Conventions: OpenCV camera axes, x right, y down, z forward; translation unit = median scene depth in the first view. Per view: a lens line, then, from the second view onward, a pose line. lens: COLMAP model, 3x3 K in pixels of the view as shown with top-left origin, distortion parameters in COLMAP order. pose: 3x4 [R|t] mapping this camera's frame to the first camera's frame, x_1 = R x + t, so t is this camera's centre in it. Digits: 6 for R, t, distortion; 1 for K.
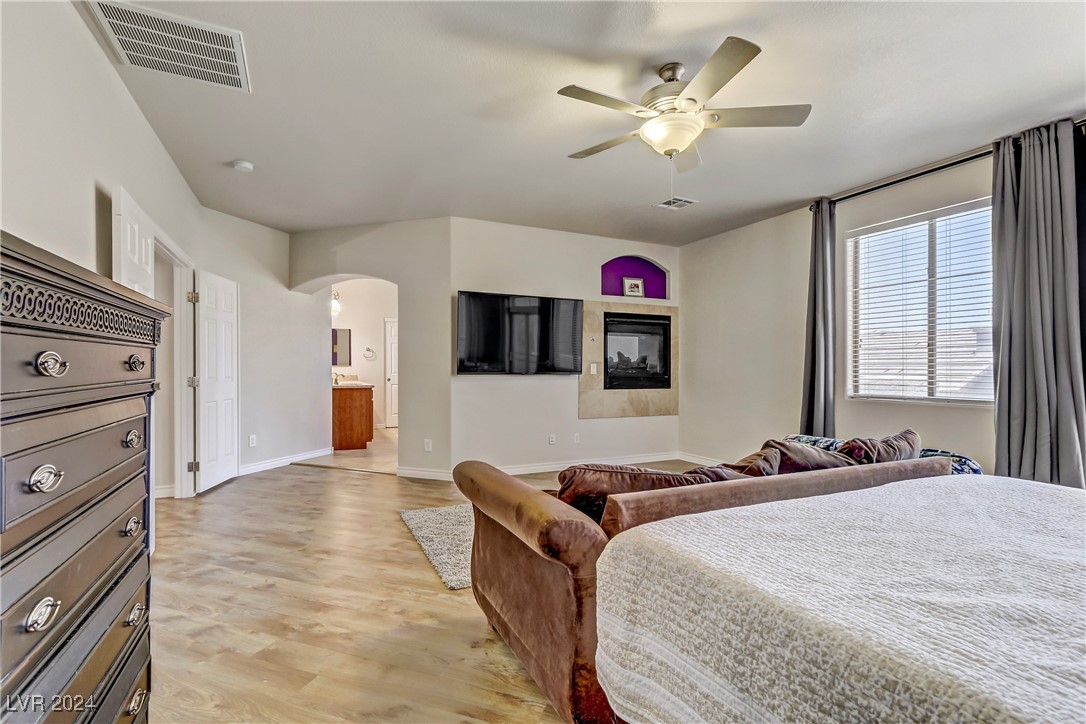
lens RADIAL K [[500.5, 0, 541.8], [0, 500.5, 366.8], [0, 0, 1]] dist [0.003360, 0.000469]
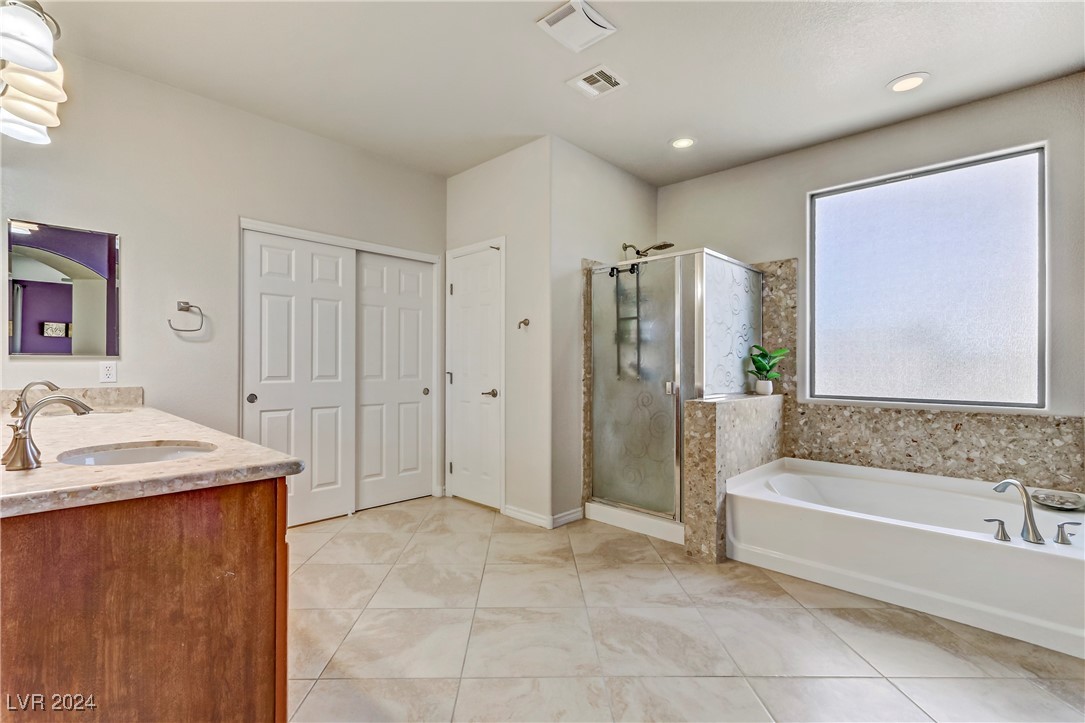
lens RADIAL K [[500.0, 0, 539.3], [0, 500.0, 360.5], [0, 0, 1]] dist [0.003360, 0.000469]
pose [[0.938958, 0.004030, 0.344009, -0.255258], [-0.002371, 0.999983, -0.005242, 0.001219], [-0.344025, 0.004107, 0.938952, 0.649889]]
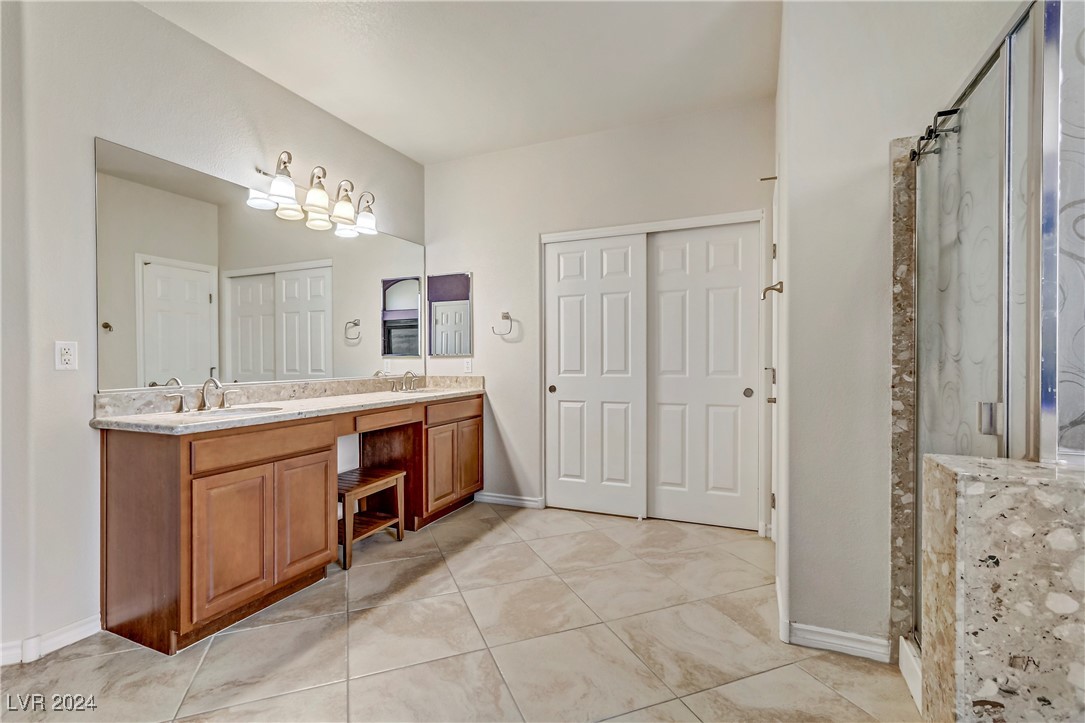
lens RADIAL K [[500.0, 0, 539.3], [0, 500.0, 364.3], [0, 0, 1]] dist [0.003360, 0.000469]
pose [[0.644884, 0.000647, -0.764280, -0.009092], [0.009348, 0.999918, 0.008734, 0.002951], [0.764223, -0.012777, 0.644825, 0.787095]]
